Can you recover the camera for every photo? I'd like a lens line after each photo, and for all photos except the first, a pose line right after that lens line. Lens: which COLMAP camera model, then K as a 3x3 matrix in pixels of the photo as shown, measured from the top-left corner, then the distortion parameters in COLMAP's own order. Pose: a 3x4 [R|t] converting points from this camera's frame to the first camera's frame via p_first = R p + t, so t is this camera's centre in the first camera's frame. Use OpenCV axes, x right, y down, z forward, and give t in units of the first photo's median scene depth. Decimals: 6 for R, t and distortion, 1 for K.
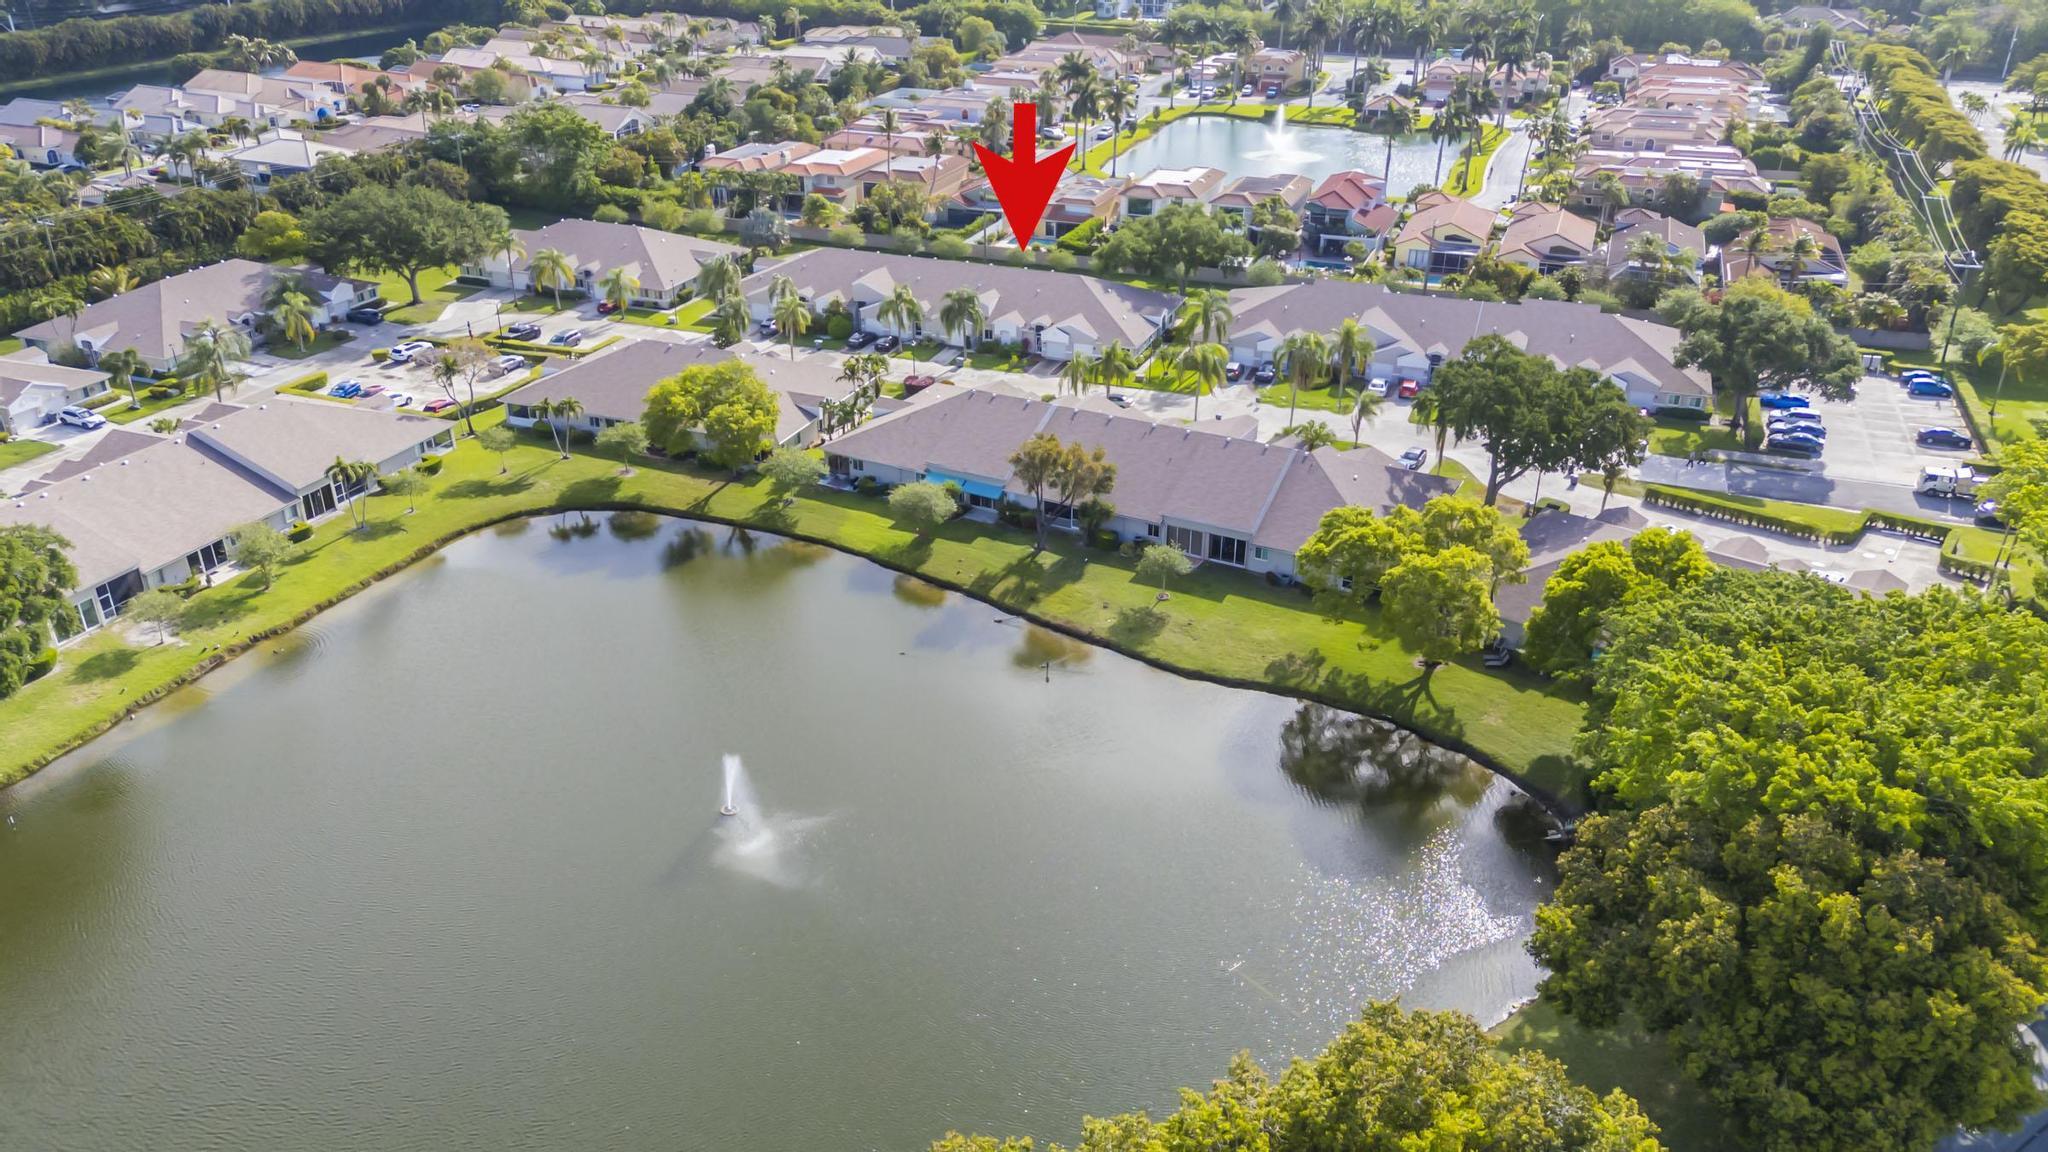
lens RADIAL K [[1511.8, 0, 1024.0], [0, 1511.8, 576.0], [0, 0, 1]] dist [0.064823, -0.021843]
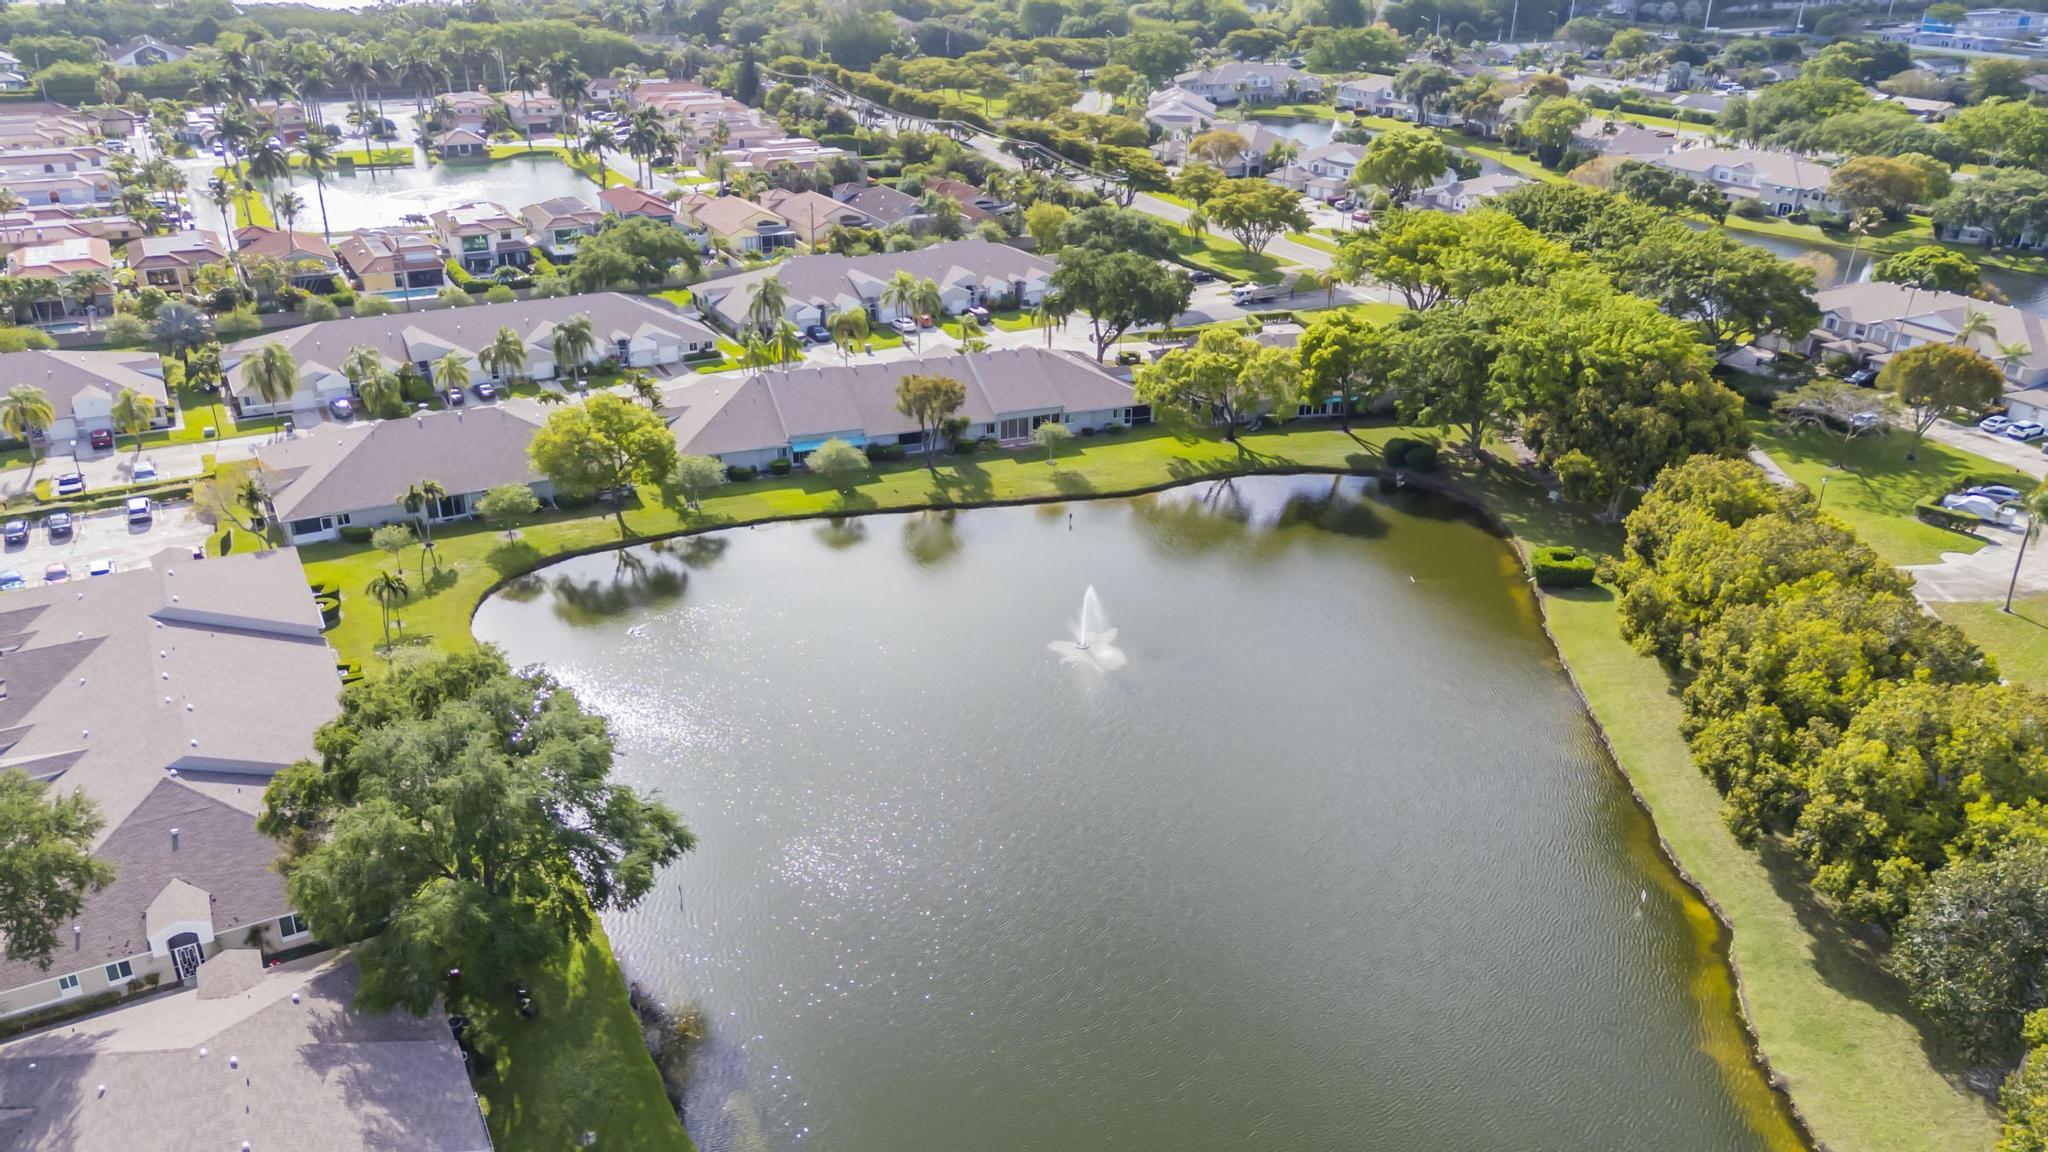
lens RADIAL K [[1511.8, 0, 1024.0], [0, 1511.8, 576.0], [0, 0, 1]] dist [0.064823, -0.021843]
pose [[0.636150, -0.316823, 0.703517, -0.546917], [0.332722, 0.935314, 0.120349, -0.037253], [-0.696139, 0.157515, 0.700414, 0.055012]]
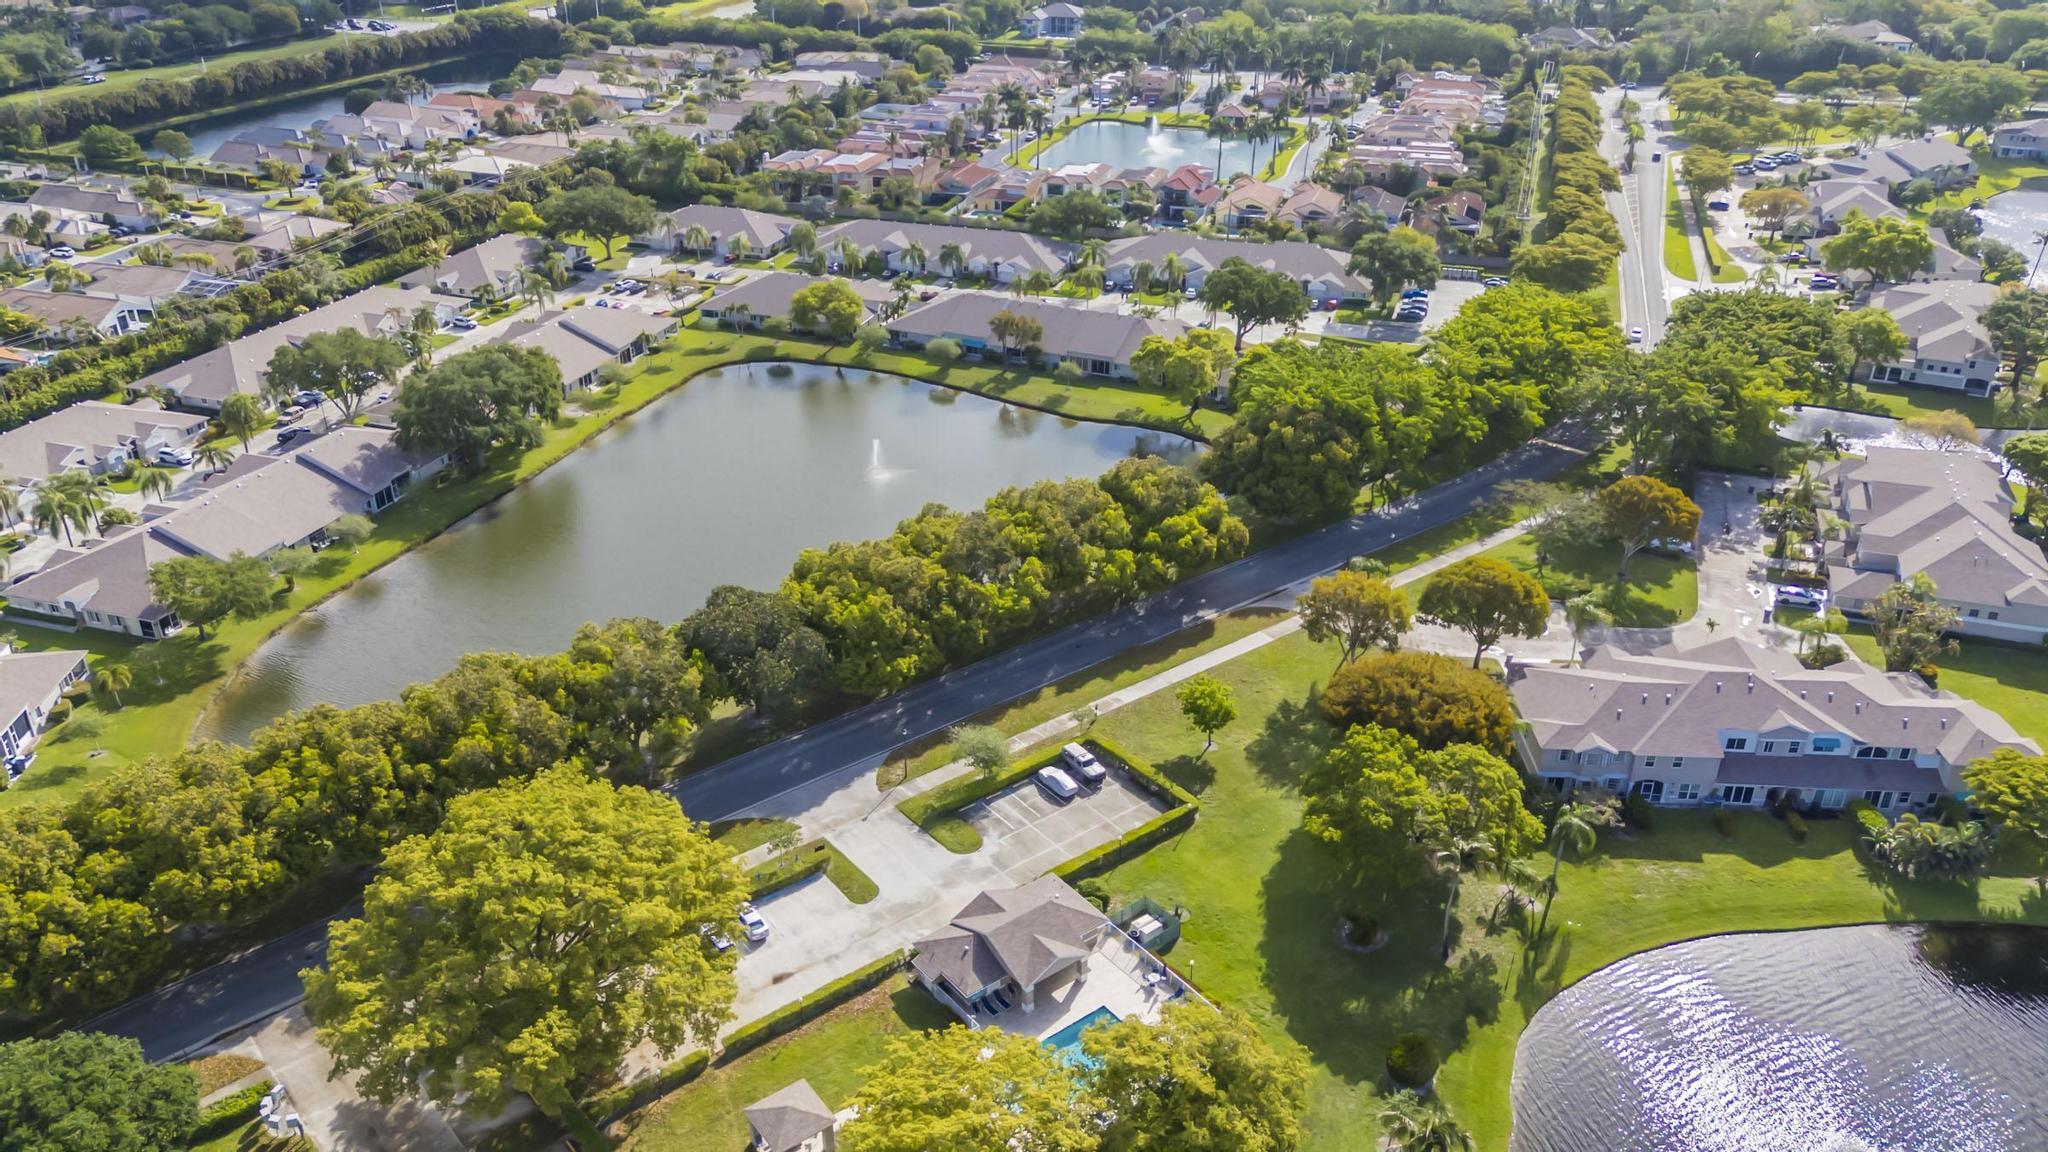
lens RADIAL K [[1511.8, 0, 1024.0], [0, 1511.8, 576.0], [0, 0, 1]] dist [0.064823, -0.021843]
pose [[0.998720, -0.029141, 0.041343, -0.034613], [0.028566, 0.999488, 0.014444, 0.141986], [-0.041743, -0.013244, 0.999041, -0.615574]]
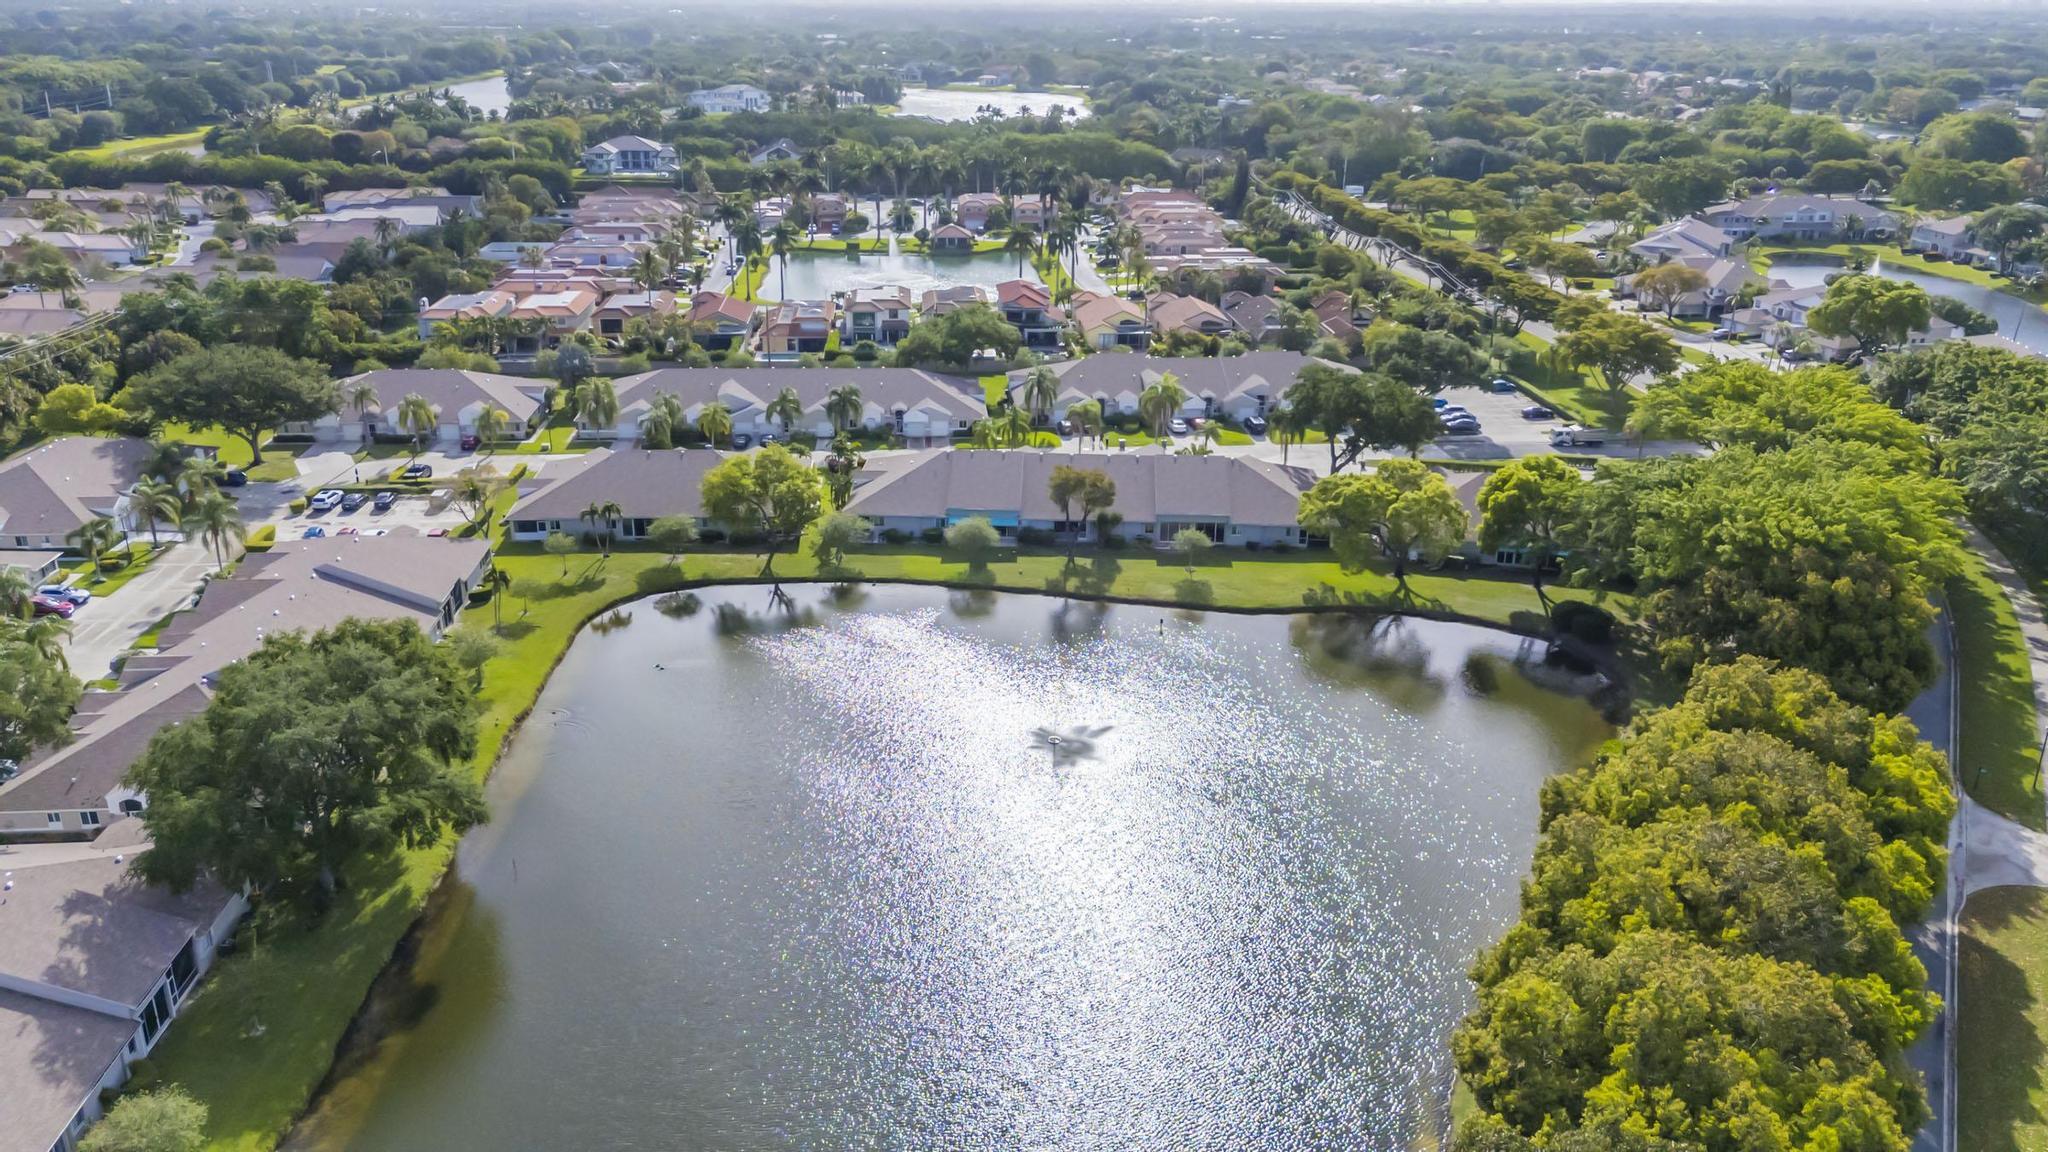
lens RADIAL K [[1511.8, 0, 1024.0], [0, 1511.8, 576.0], [0, 0, 1]] dist [0.064823, -0.021843]
pose [[0.901446, -0.148798, 0.406515, -0.353696], [0.185732, 0.981186, -0.052713, 0.038079], [-0.391023, 0.123021, 0.912122, -0.095926]]
